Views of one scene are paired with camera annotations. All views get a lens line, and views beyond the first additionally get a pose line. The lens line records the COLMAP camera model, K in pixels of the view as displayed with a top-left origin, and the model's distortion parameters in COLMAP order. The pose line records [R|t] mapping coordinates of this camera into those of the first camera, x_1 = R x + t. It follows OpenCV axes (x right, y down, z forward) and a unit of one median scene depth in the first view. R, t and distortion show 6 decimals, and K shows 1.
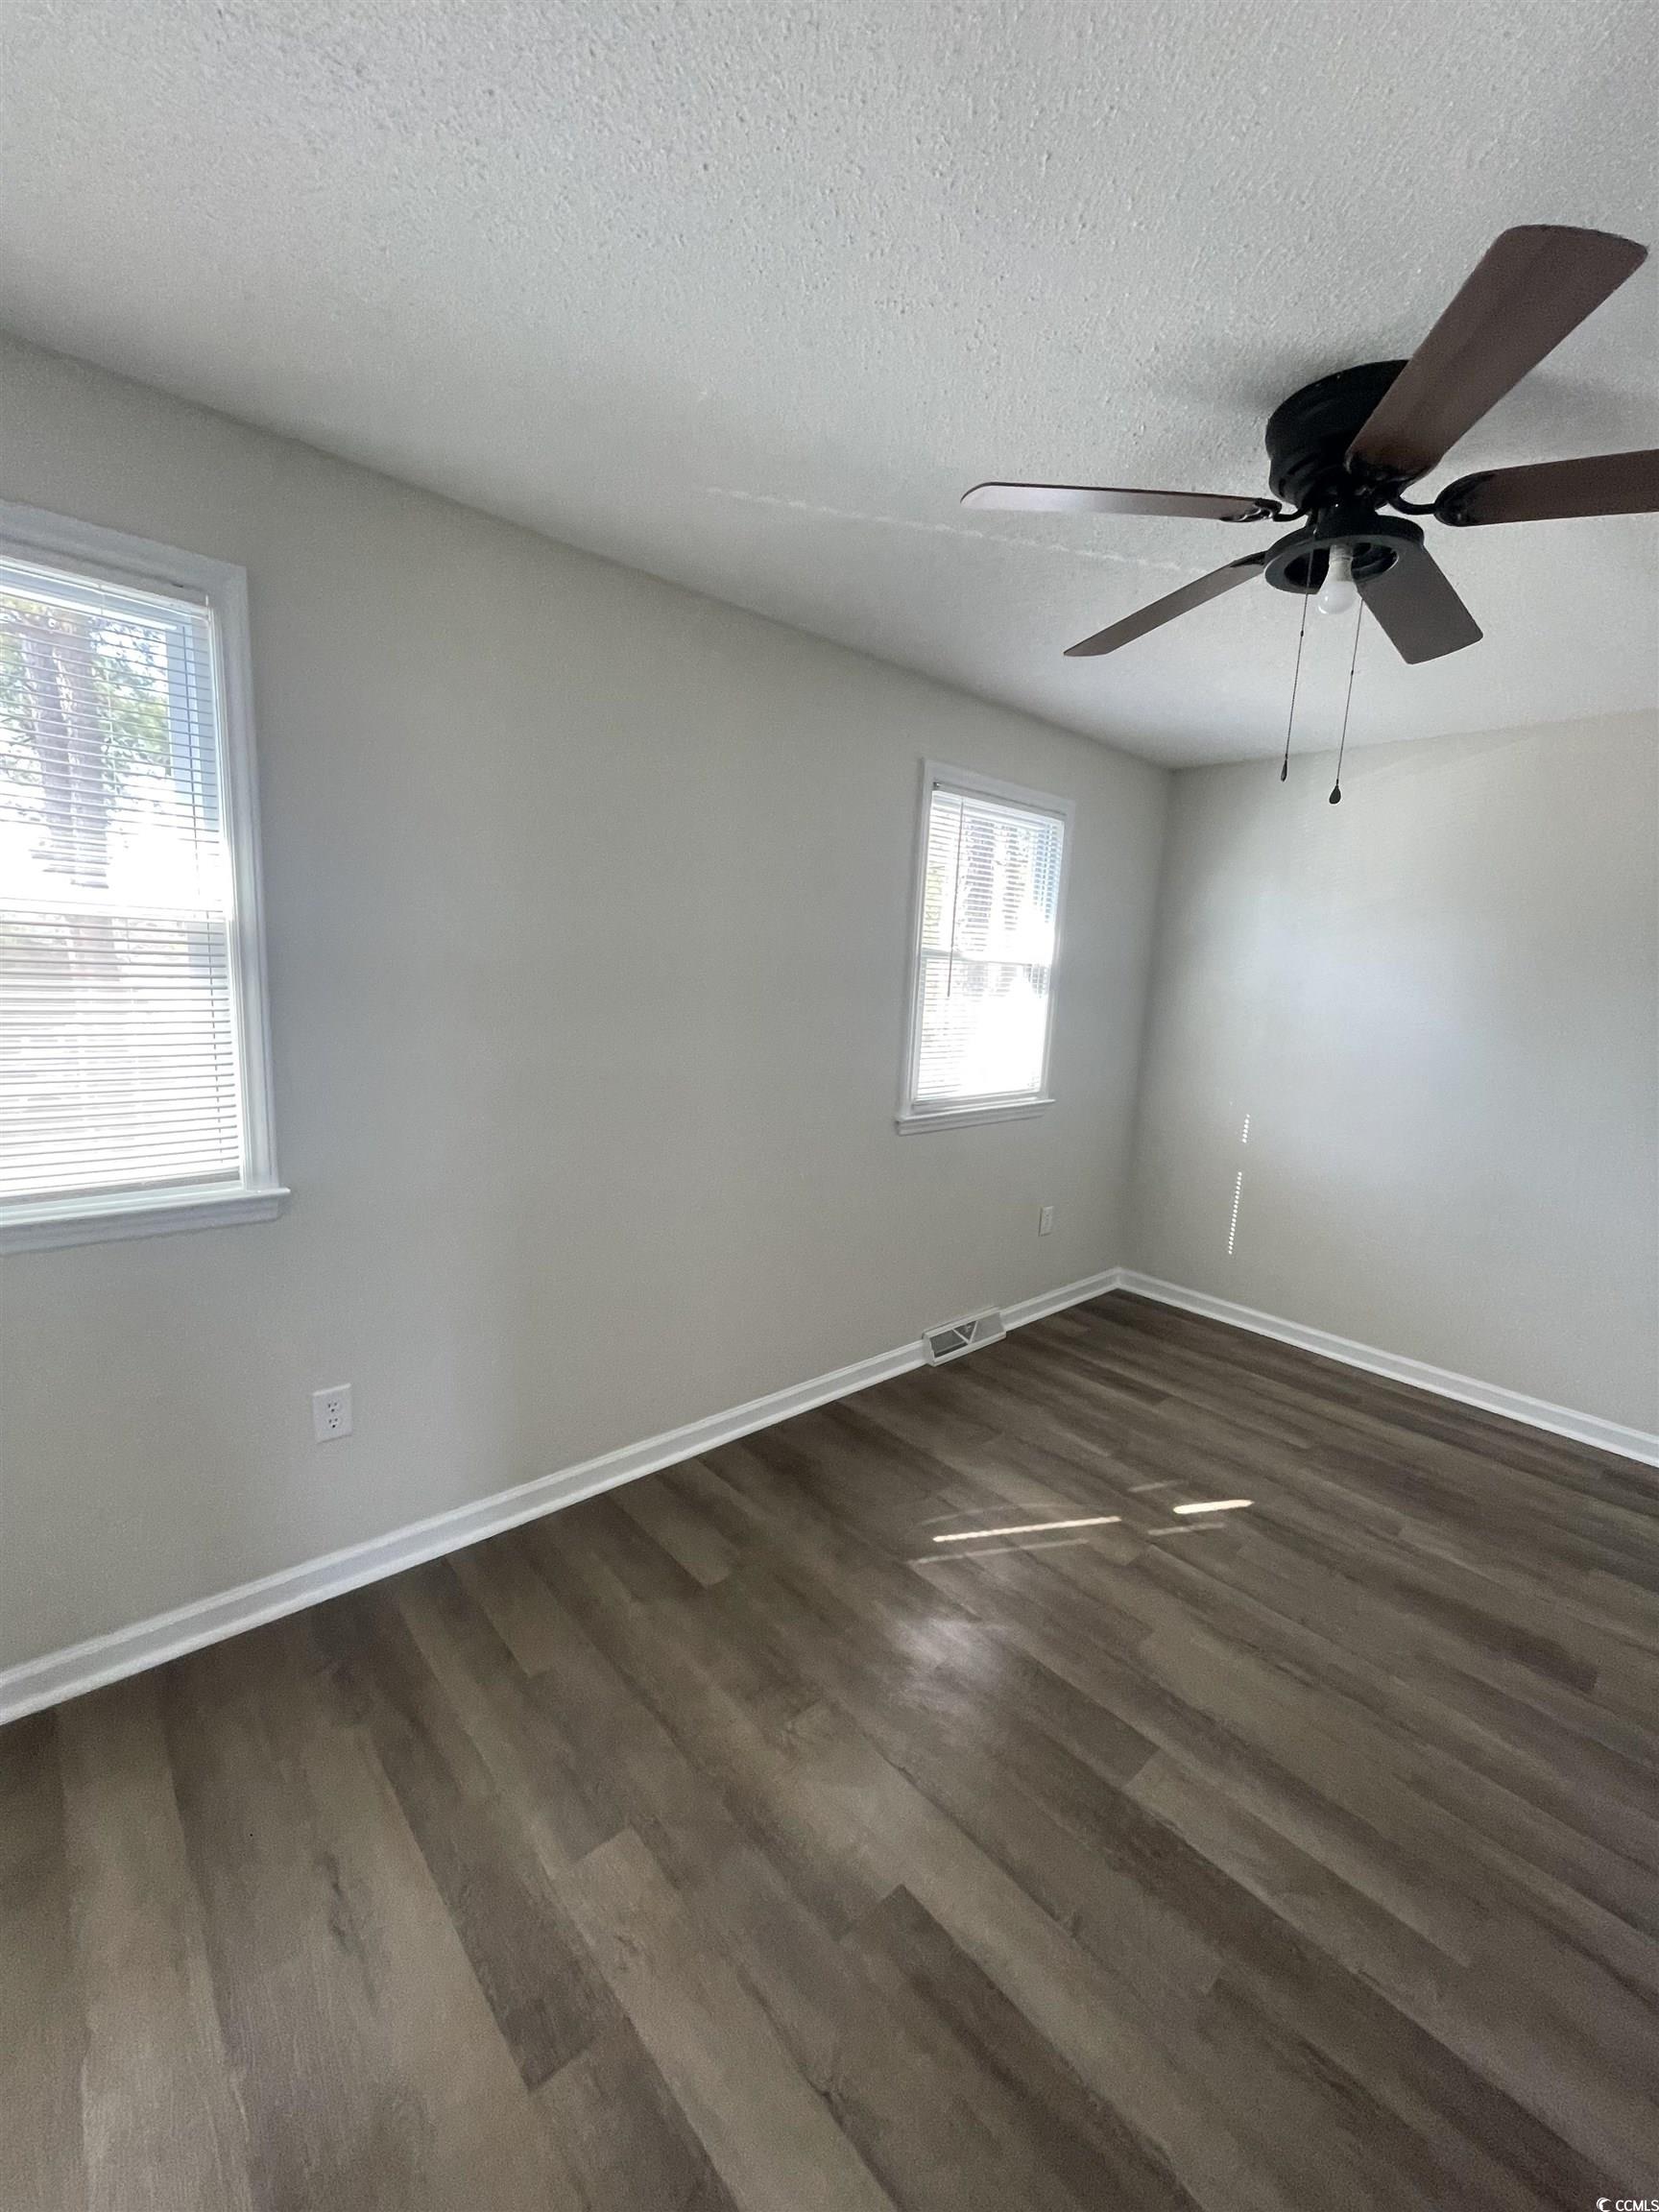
lens RADIAL K [[891.9, 0, 827.6], [0, 891.9, 1111.1], [0, 0, 1]] dist [-0.000598, -0.000798]
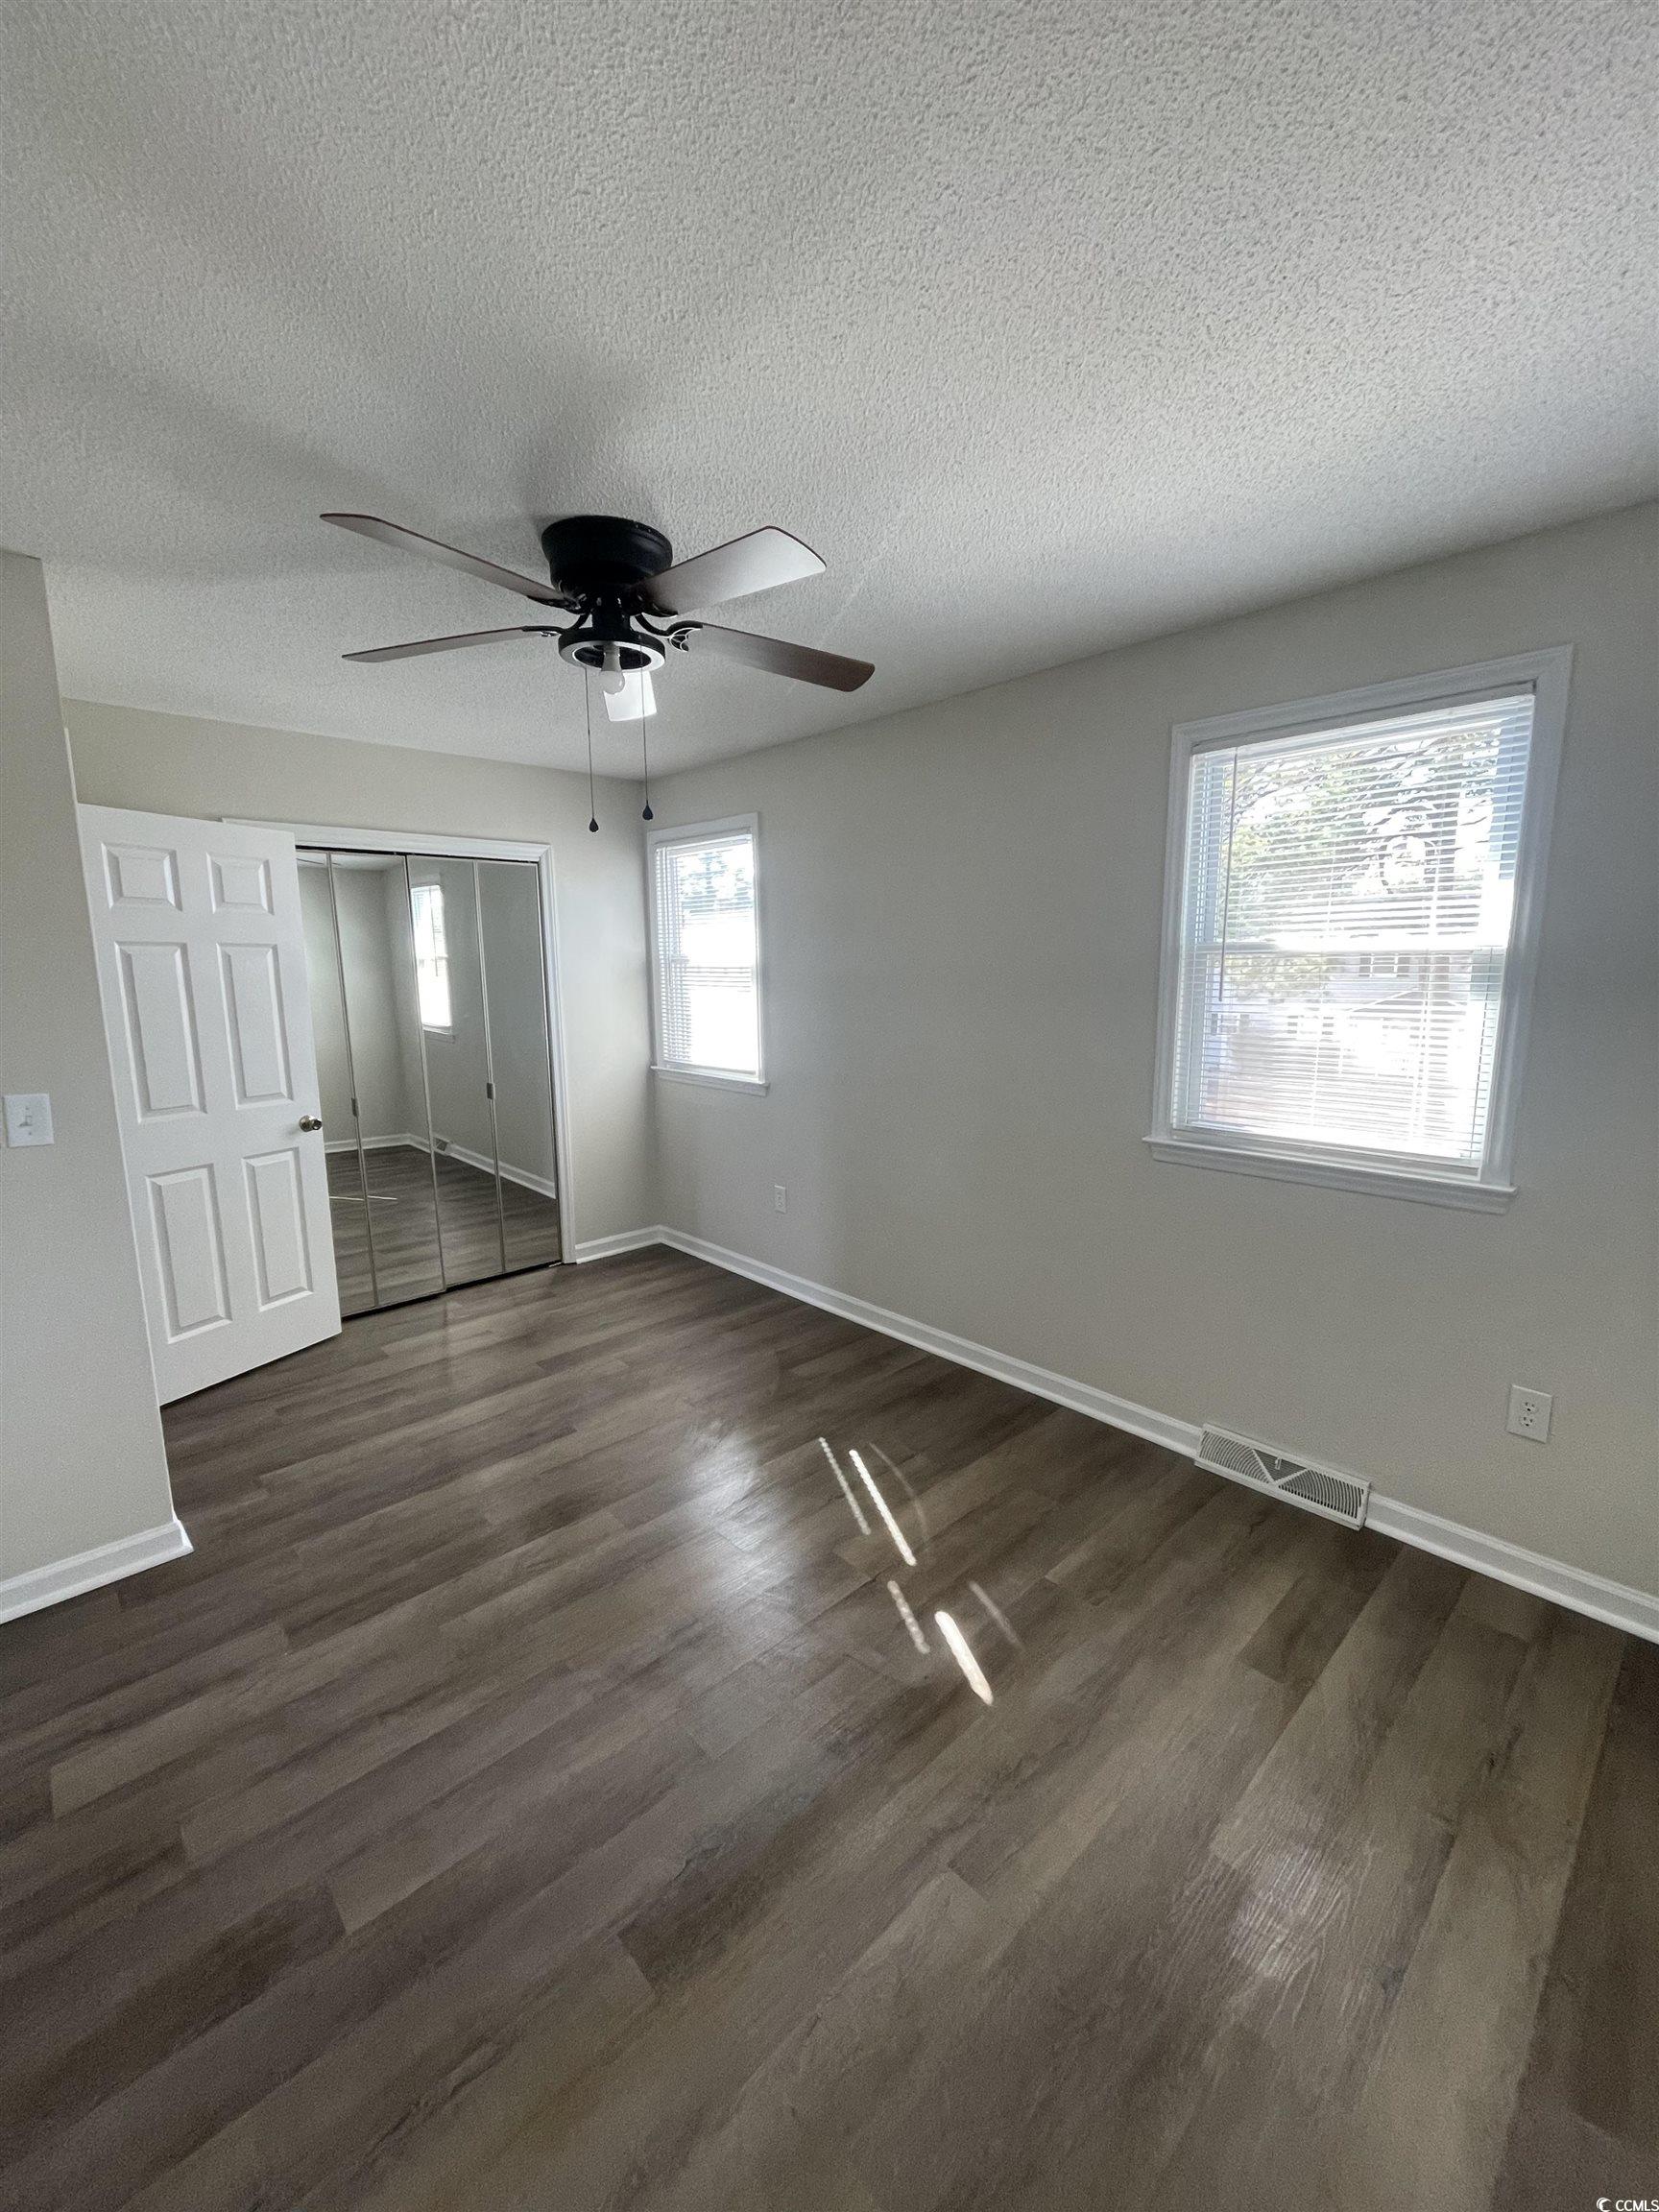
lens RADIAL K [[891.9, 0, 828.4], [0, 891.9, 1109.1], [0, 0, 1]] dist [-0.000598, -0.000798]
pose [[0.017683, 0.111818, -0.993571, 1.470775], [-0.156580, 0.981775, 0.107703, -0.102046], [0.987507, 0.153668, 0.034870, 1.014886]]
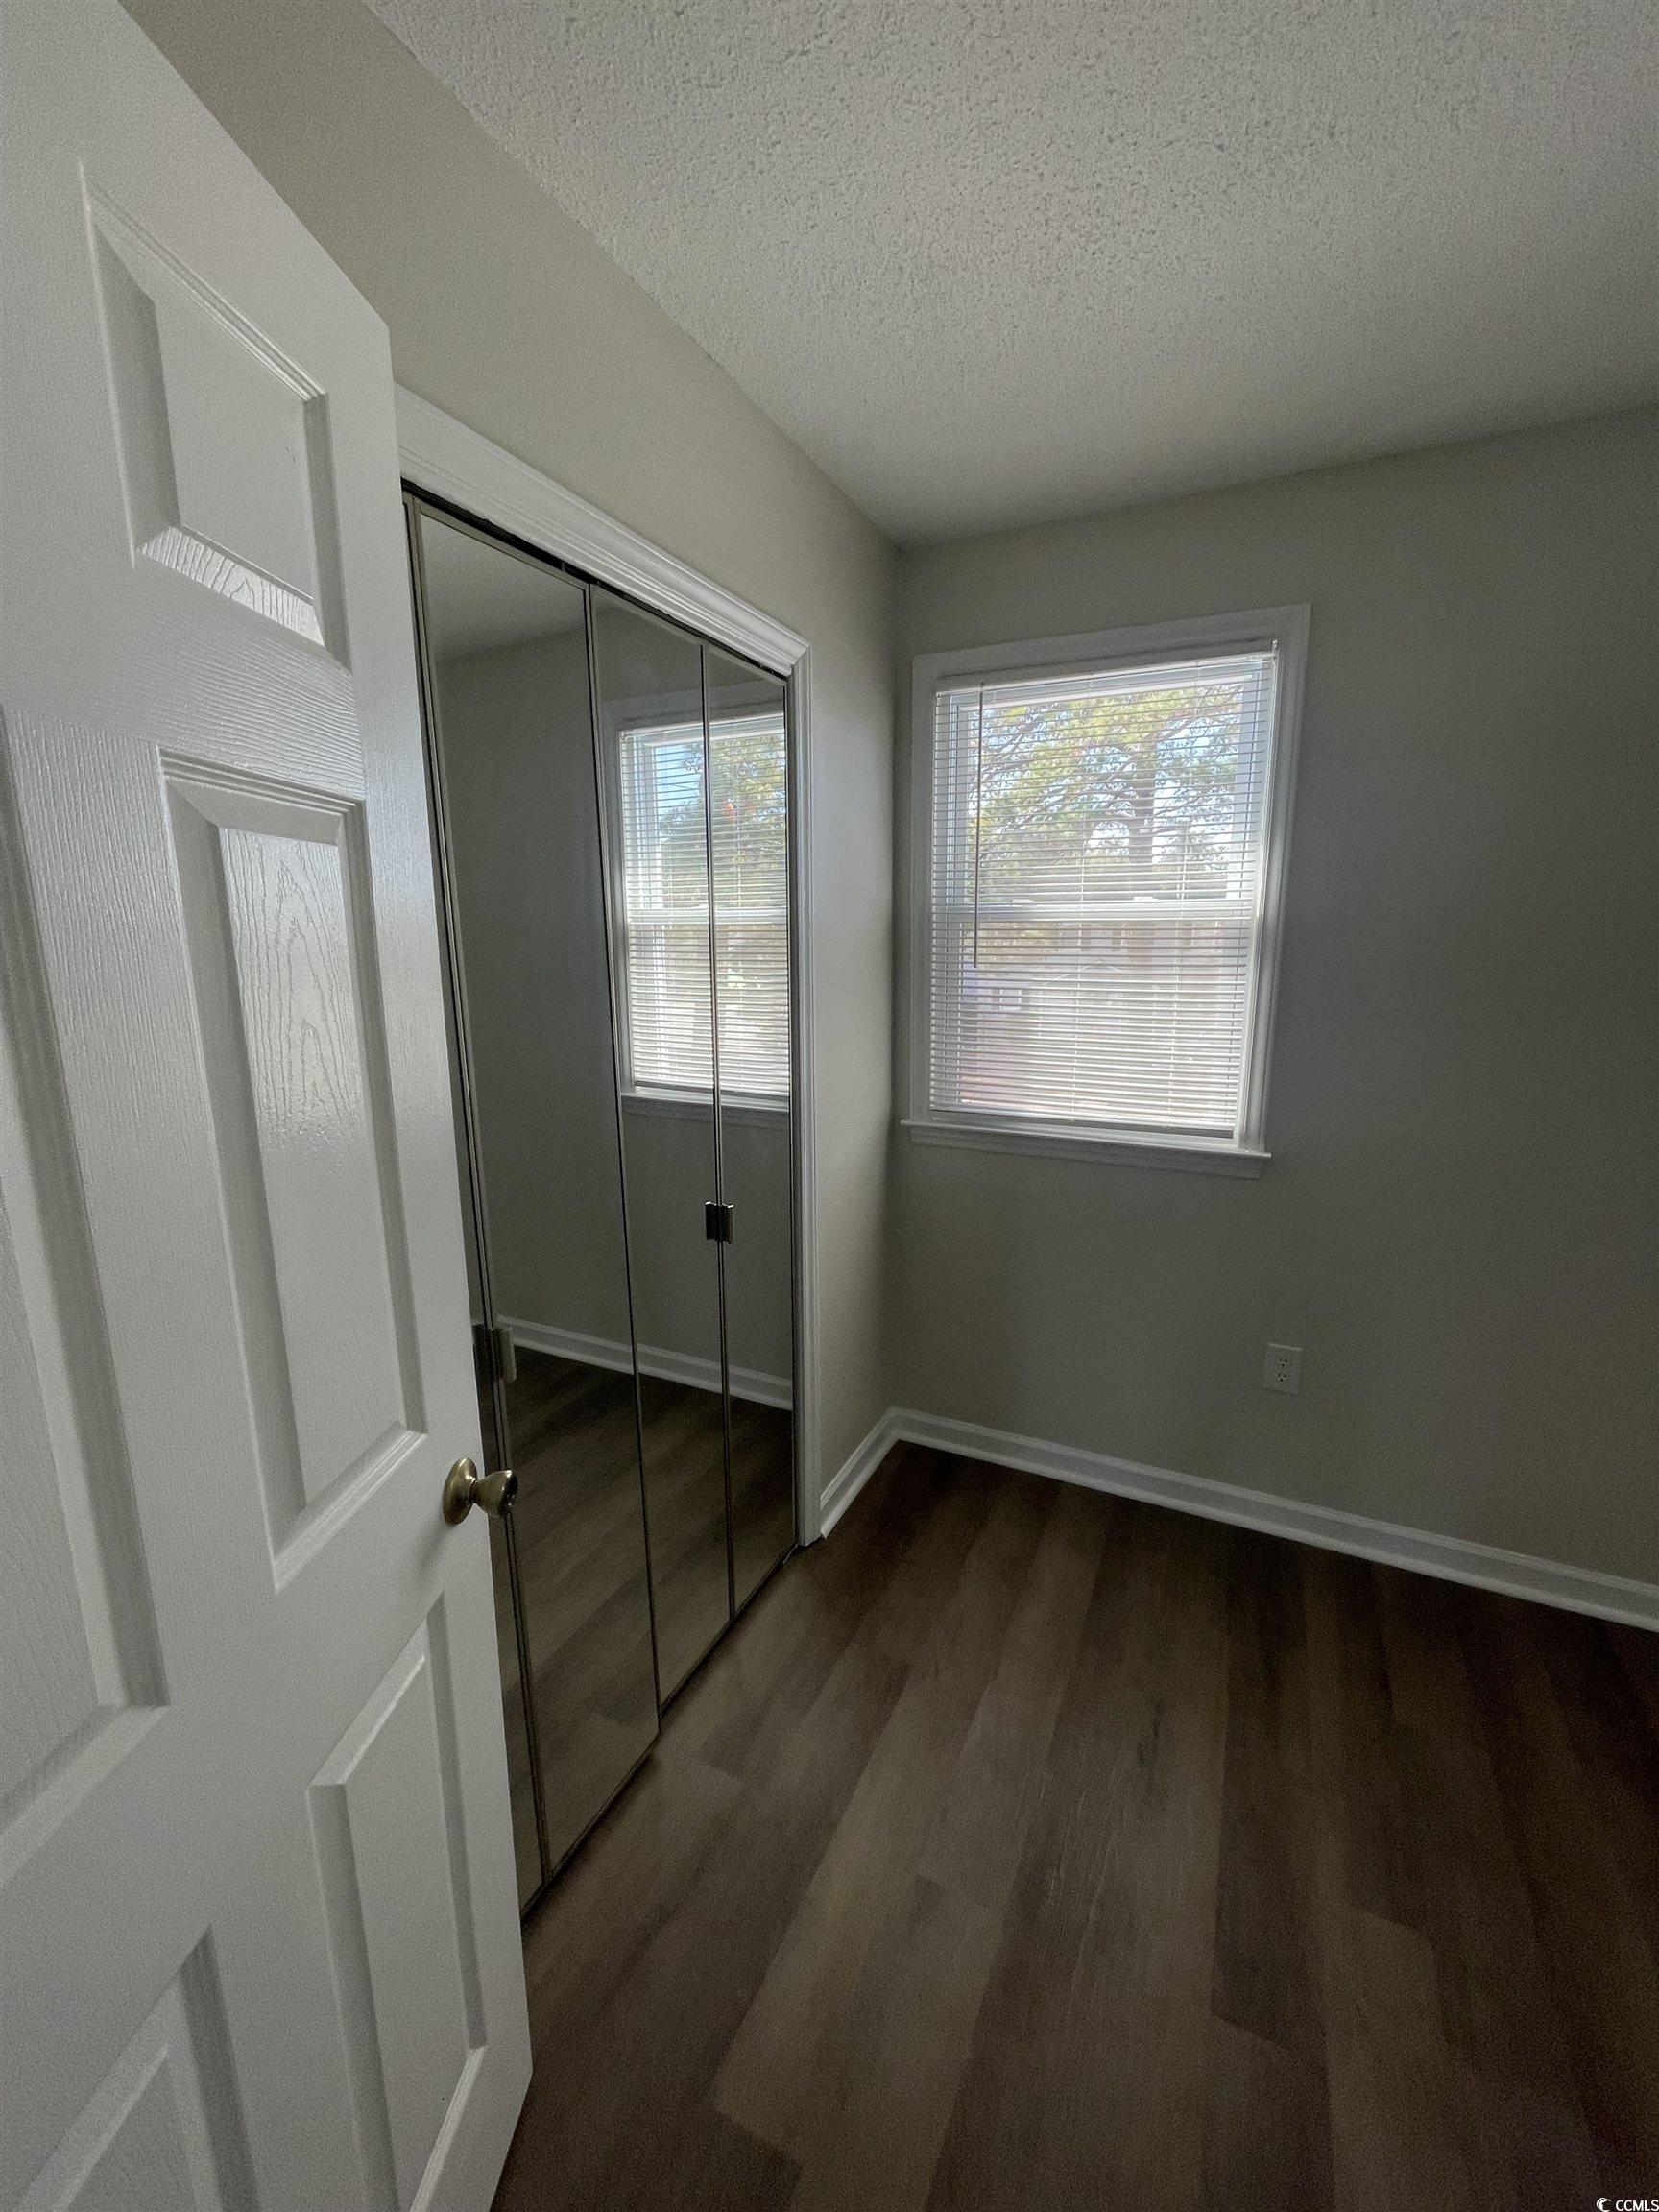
lens RADIAL K [[891.9, 0, 825.3], [0, 891.9, 1107.7], [0, 0, 1]] dist [-0.000598, -0.000798]
pose [[0.373936, 0.131467, -0.918090, 0.192470], [-0.129030, 0.987650, 0.088874, 0.001456], [0.918435, 0.085228, 0.386281, 0.042337]]
